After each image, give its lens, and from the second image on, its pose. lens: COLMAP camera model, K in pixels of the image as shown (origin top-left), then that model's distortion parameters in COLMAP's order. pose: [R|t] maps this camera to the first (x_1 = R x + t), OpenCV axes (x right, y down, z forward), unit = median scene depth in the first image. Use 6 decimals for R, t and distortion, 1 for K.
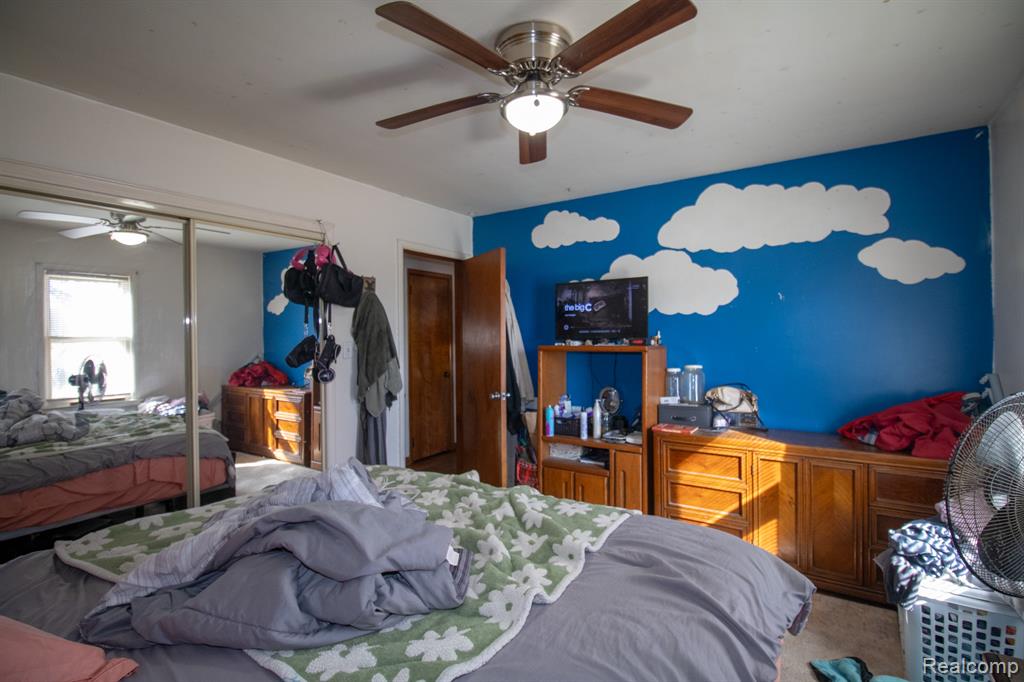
lens RADIAL K [[478.4, 0, 519.4], [0, 478.4, 336.1], [0, 0, 1]] dist [0.002184, -0.015789]
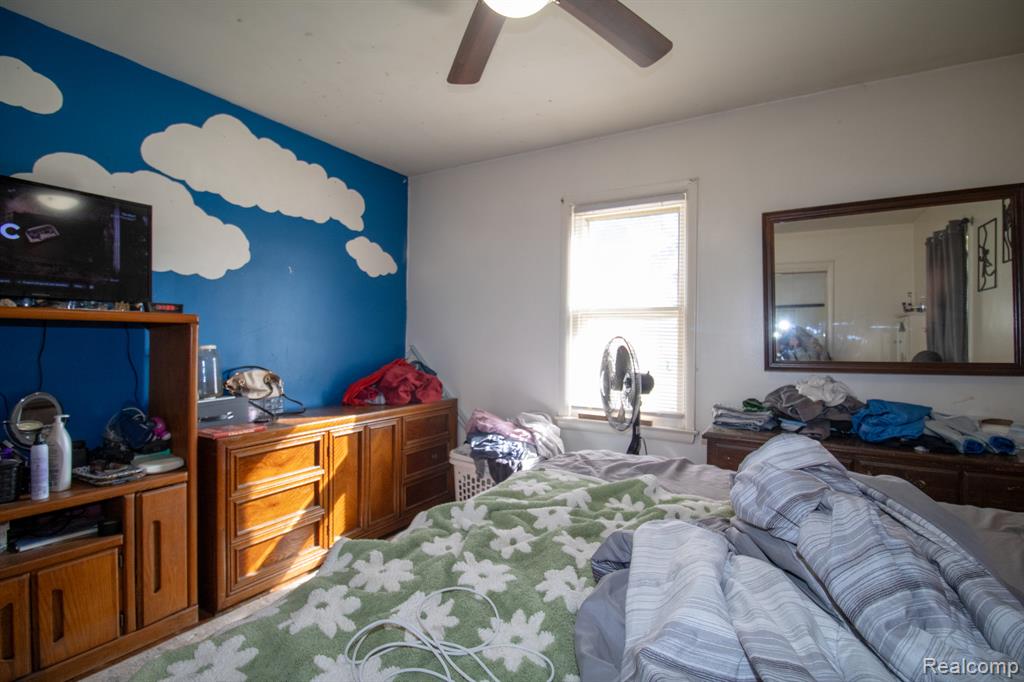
lens RADIAL K [[478.4, 0, 519.4], [0, 478.4, 336.1], [0, 0, 1]] dist [0.002184, -0.015789]
pose [[-0.064028, 0.014254, 0.997846, -0.422294], [-0.007838, 0.999860, -0.014785, 0.057205], [-0.997917, -0.008768, -0.063907, 0.605357]]
